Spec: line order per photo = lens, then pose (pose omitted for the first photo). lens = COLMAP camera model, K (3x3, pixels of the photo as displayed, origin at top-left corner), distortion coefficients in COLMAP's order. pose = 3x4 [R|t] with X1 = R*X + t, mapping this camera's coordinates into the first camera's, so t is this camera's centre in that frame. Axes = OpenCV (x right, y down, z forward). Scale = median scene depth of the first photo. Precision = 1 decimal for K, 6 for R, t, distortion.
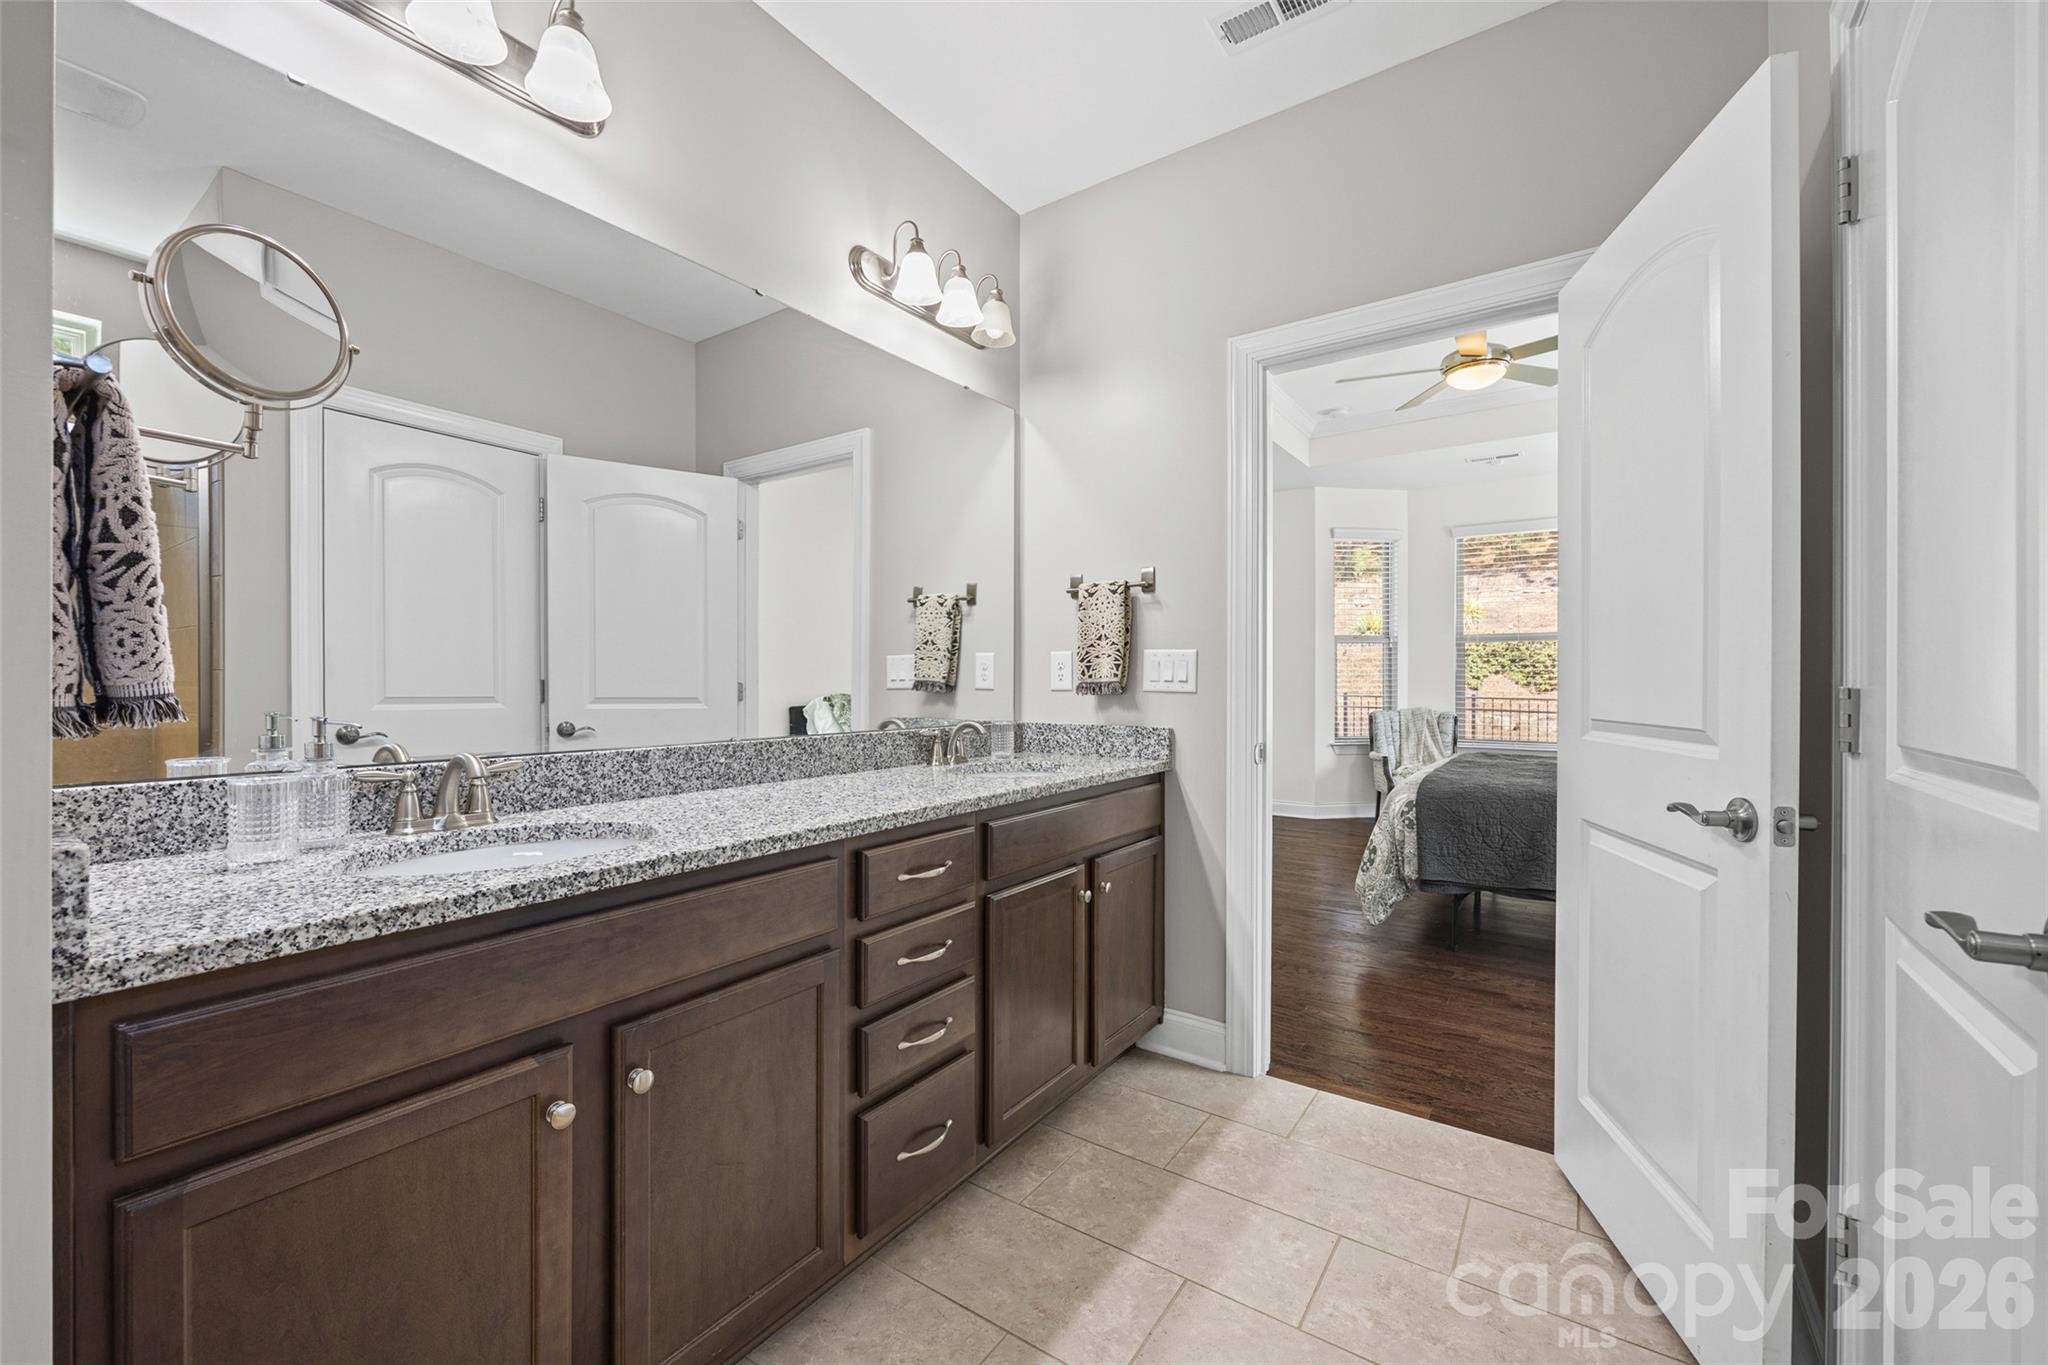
lens RADIAL K [[813.0, 0, 1019.6], [0, 813.0, 679.5], [0, 0, 1]] dist [0.002519, 0.000065]
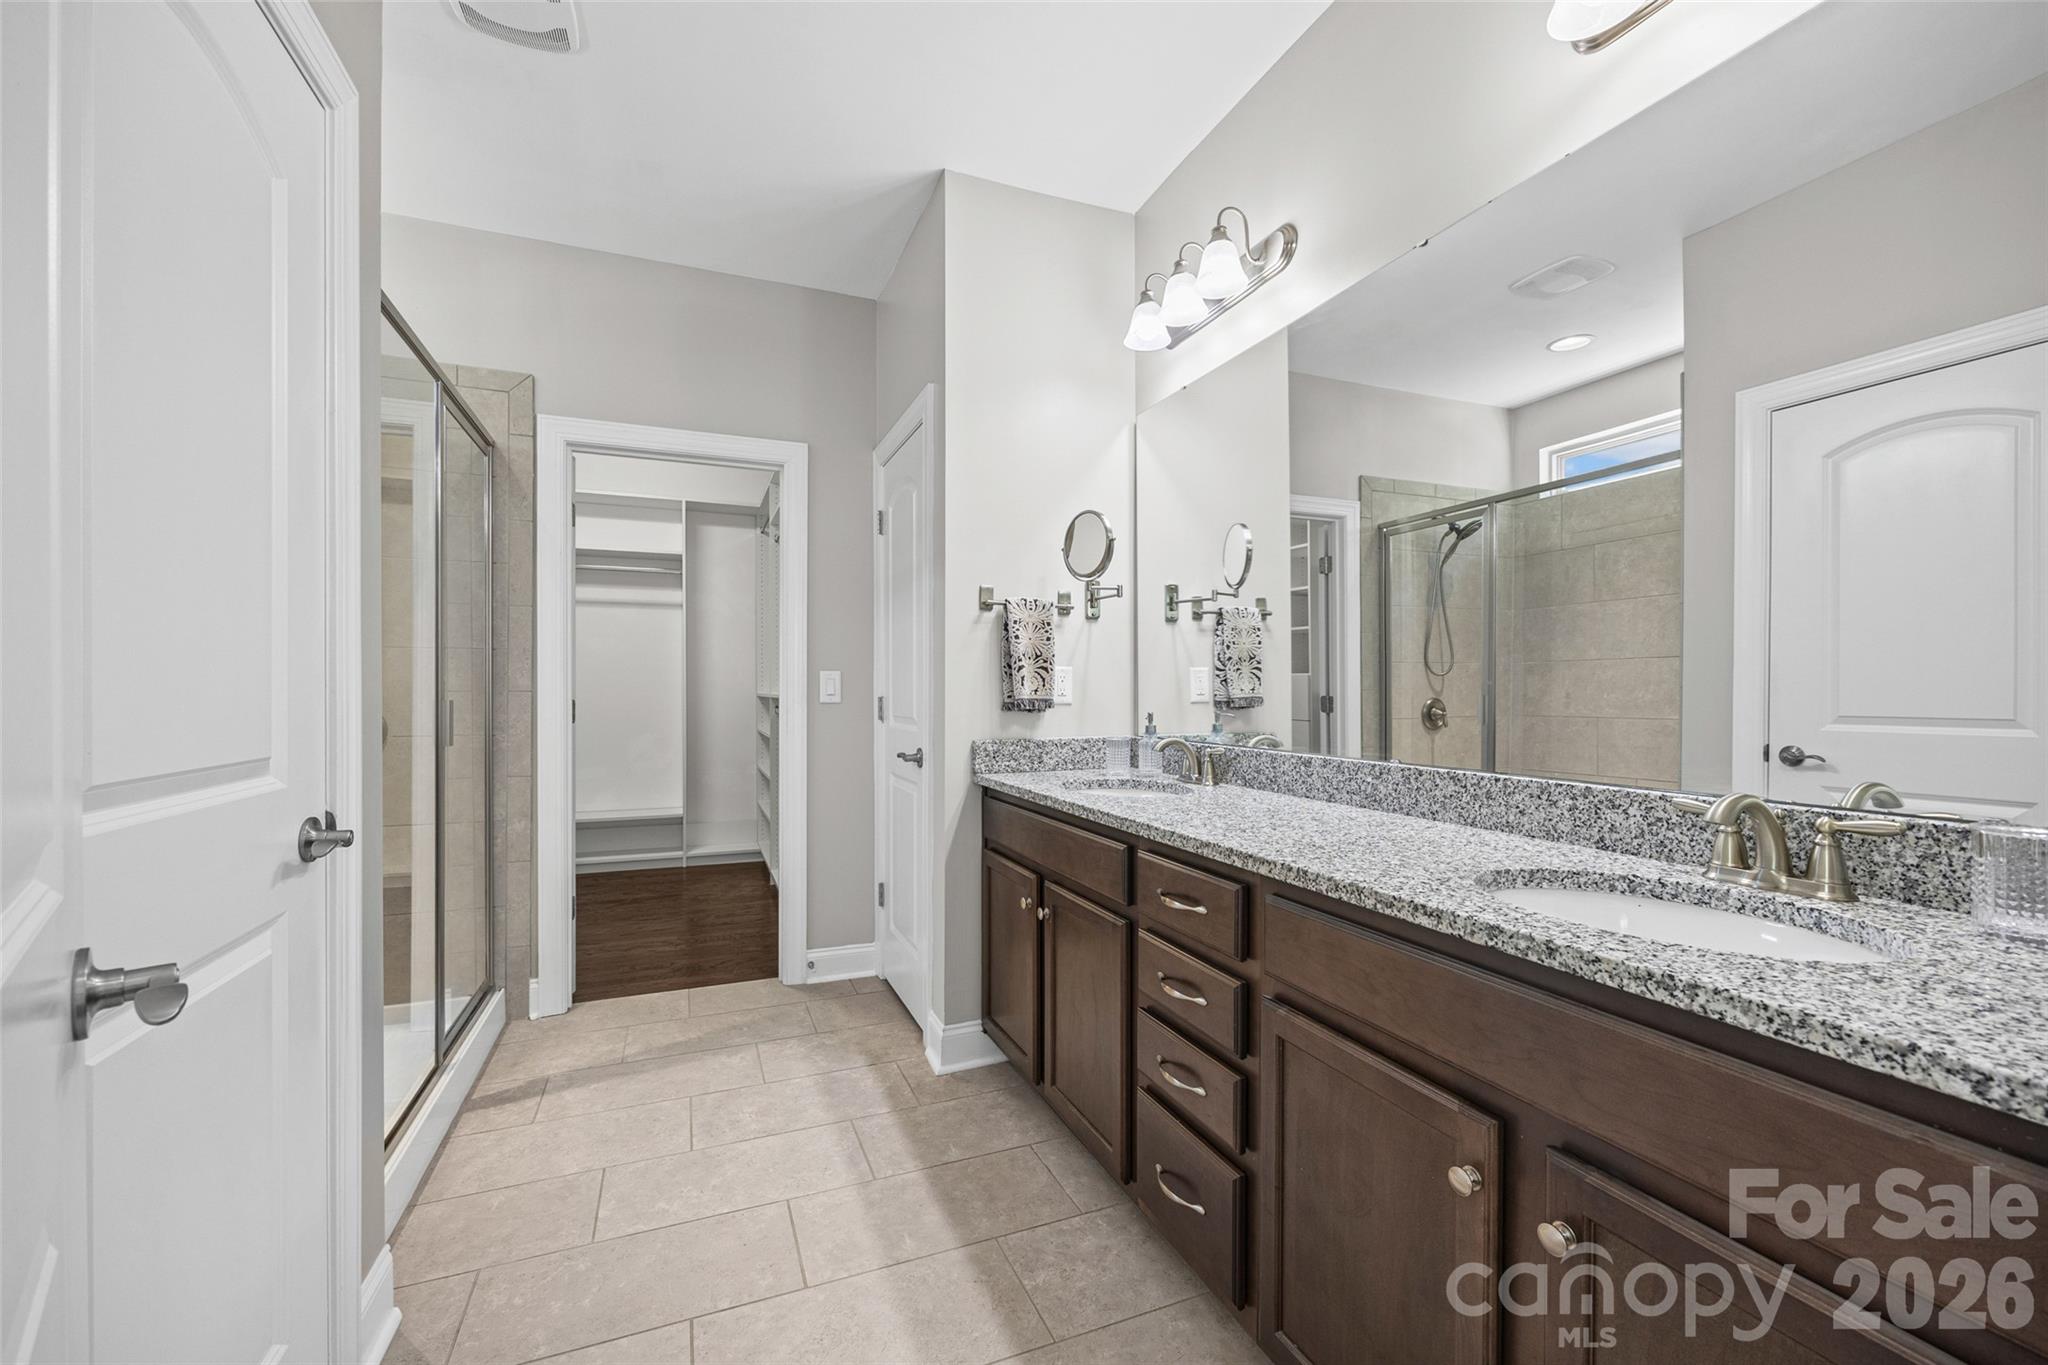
lens RADIAL K [[813.0, 0, 1003.3], [0, 813.0, 694.5], [0, 0, 1]] dist [0.002519, 0.000065]
pose [[-0.547718, 0.001716, -0.836661, 0.669706], [-0.002007, 0.999992, 0.003365, -0.002987], [0.836661, 0.003522, -0.547710, 1.163384]]
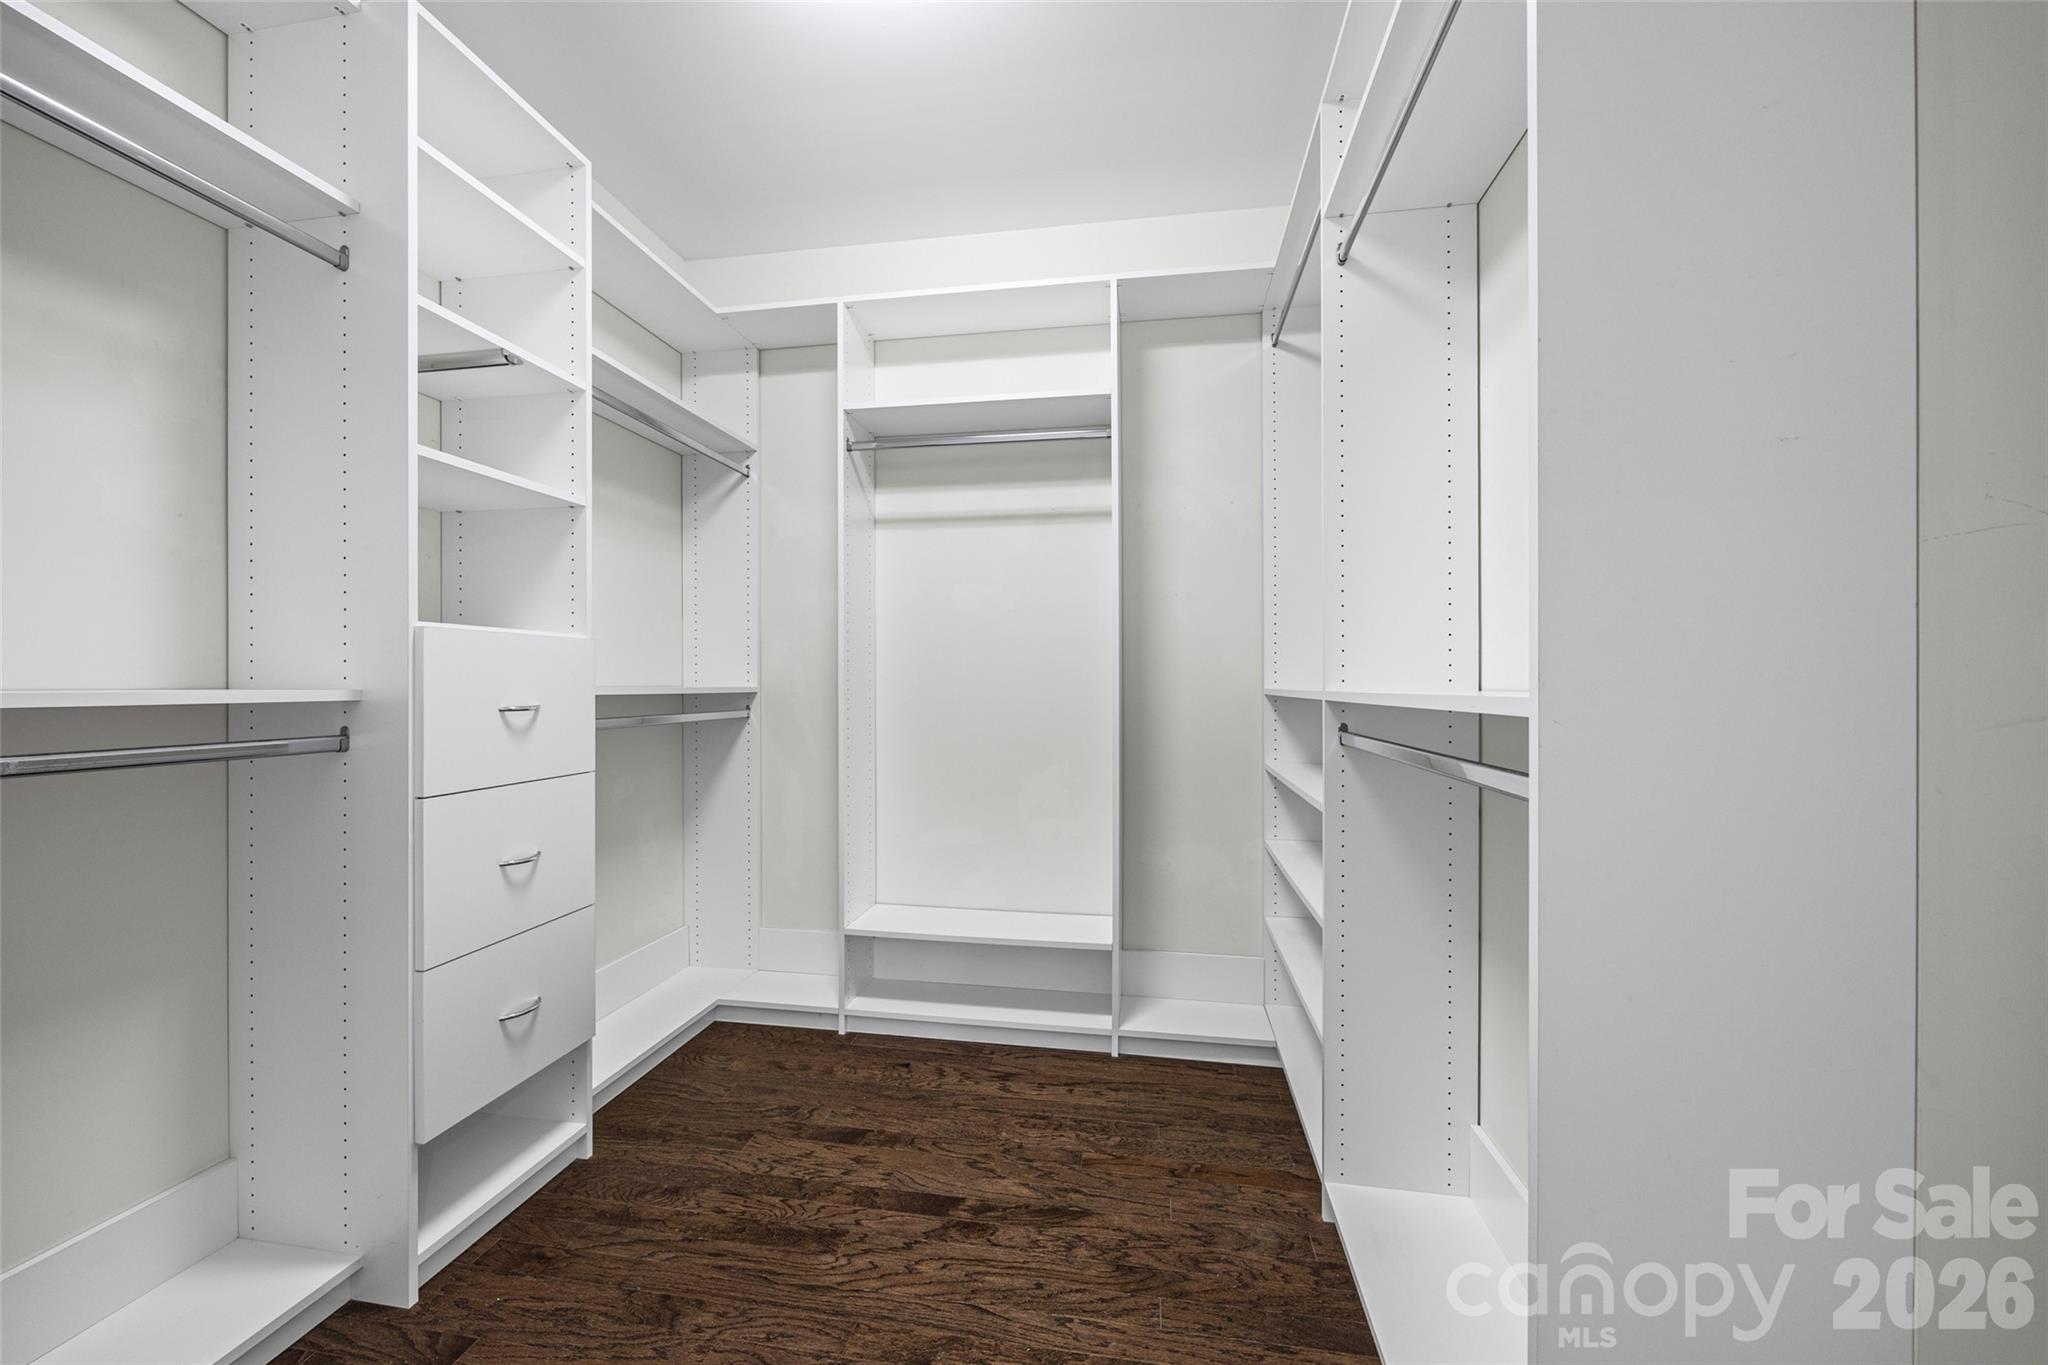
lens RADIAL K [[813.0, 0, 1010.9], [0, 813.0, 684.9], [0, 0, 1]] dist [0.002519, 0.000065]
pose [[-0.904097, -0.002768, -0.427319, 0.433033], [-0.001947, 0.999995, -0.002358, -0.004372], [0.427324, -0.001299, -0.904098, 0.855654]]
